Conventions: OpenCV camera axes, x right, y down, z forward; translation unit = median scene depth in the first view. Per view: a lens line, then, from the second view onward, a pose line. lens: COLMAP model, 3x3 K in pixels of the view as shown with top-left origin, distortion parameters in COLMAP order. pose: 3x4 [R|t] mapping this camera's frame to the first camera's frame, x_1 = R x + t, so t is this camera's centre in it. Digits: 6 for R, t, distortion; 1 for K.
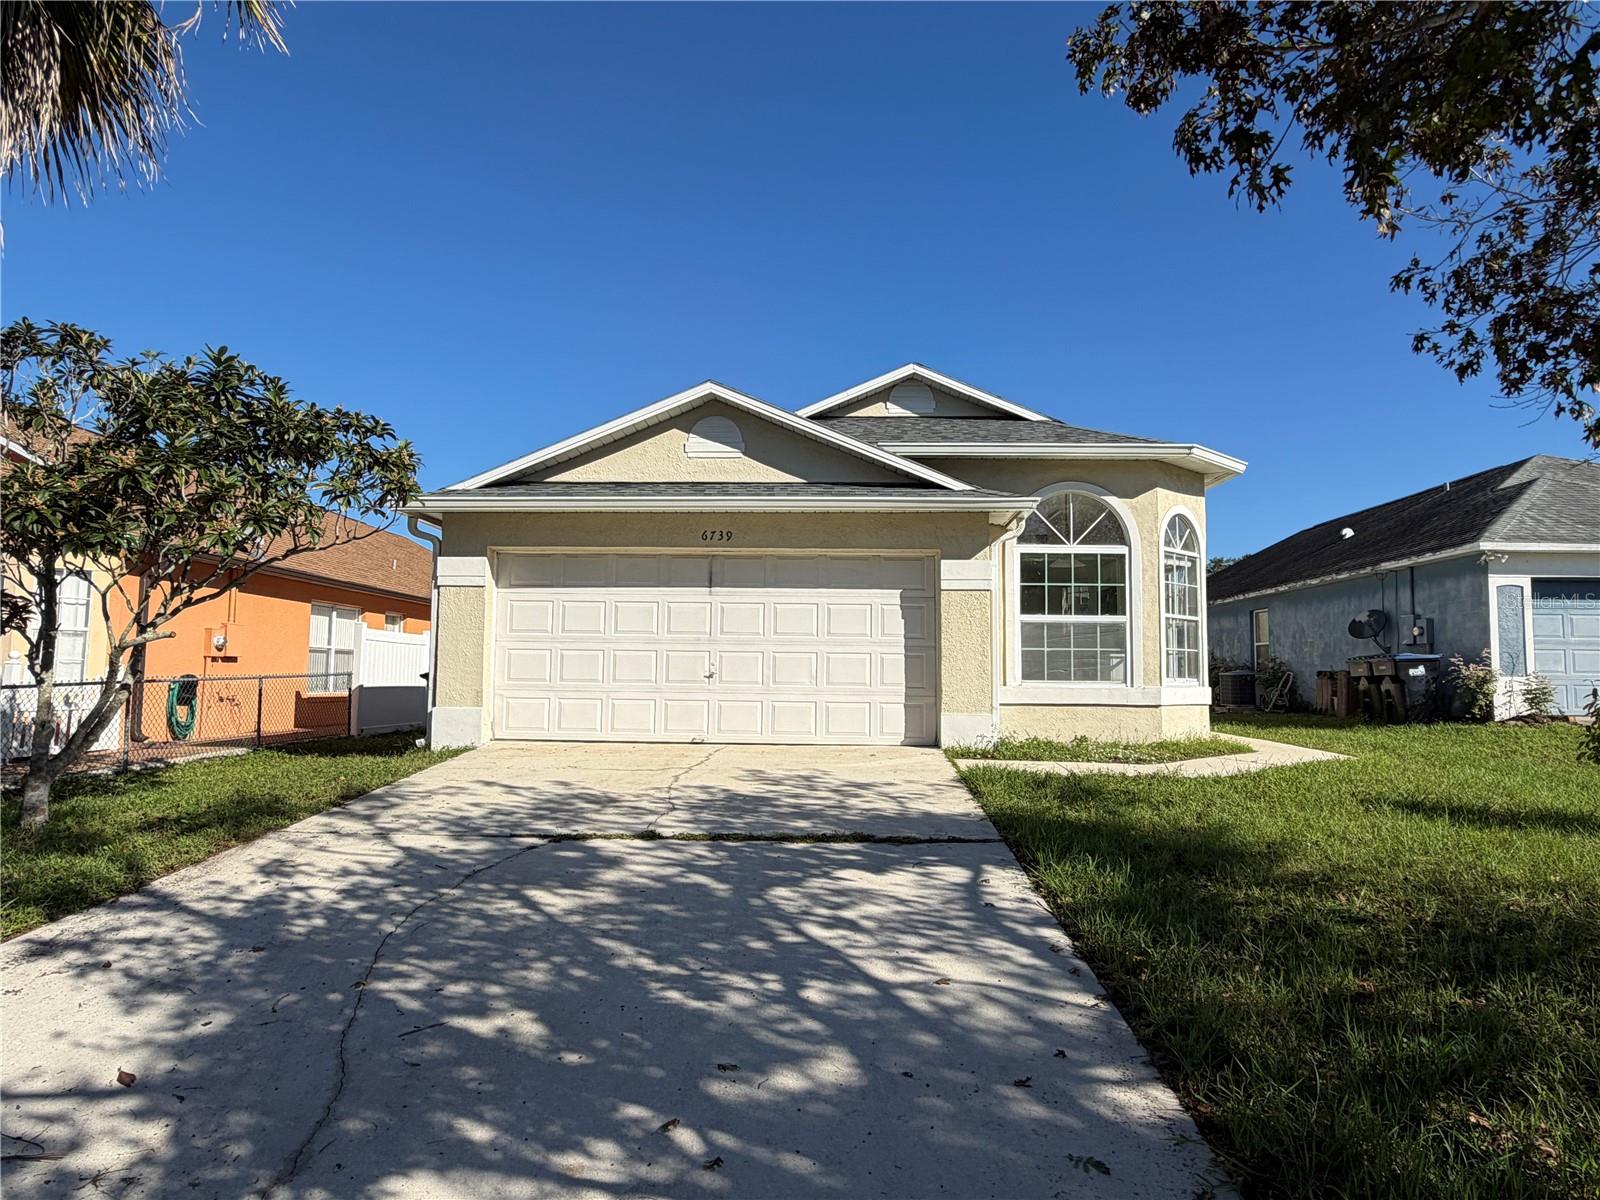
lens RADIAL K [[856.8, 0, 800.0], [0, 856.8, 600.0], [0, 0, 1]] dist [0.000104, 0.000042]
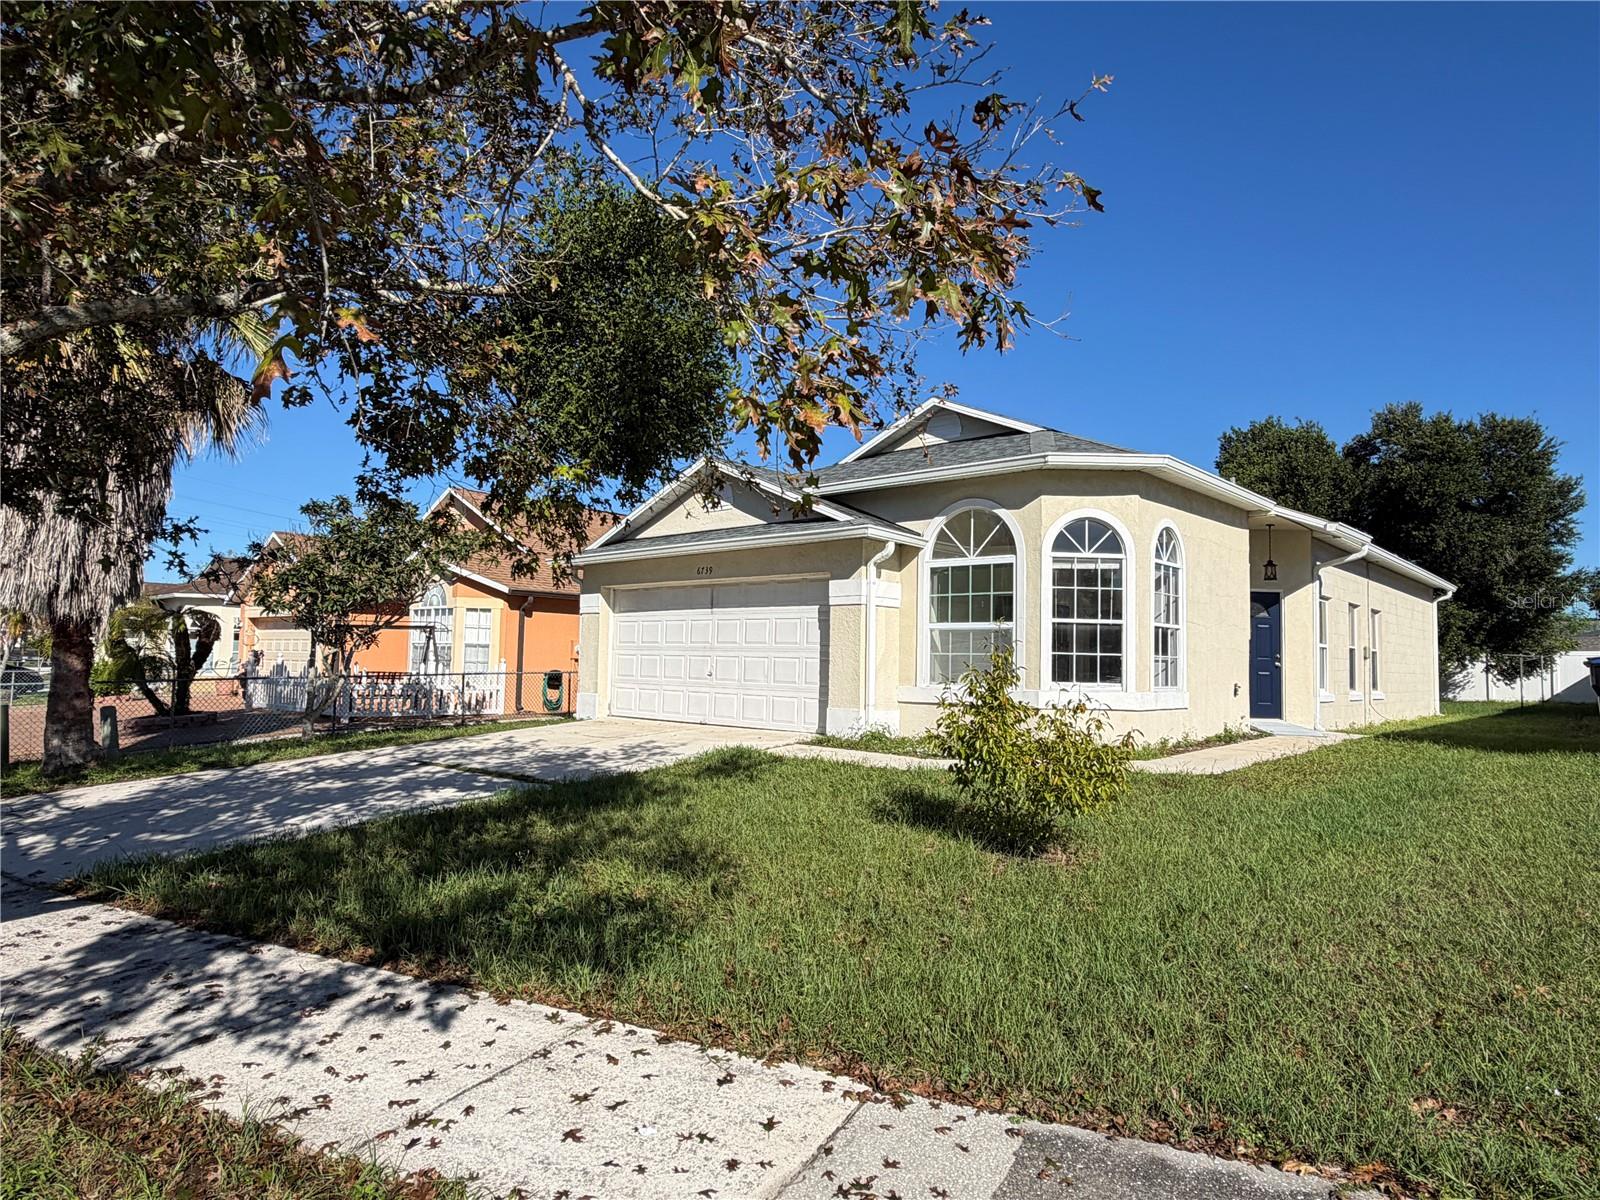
lens RADIAL K [[856.8, 0, 800.0], [0, 856.8, 600.0], [0, 0, 1]] dist [0.000104, 0.000042]
pose [[0.800617, -0.039711, -0.597859, 0.792779], [0.034951, 0.999198, -0.019565, 0.003029], [0.598156, -0.005231, 0.801362, 0.006944]]
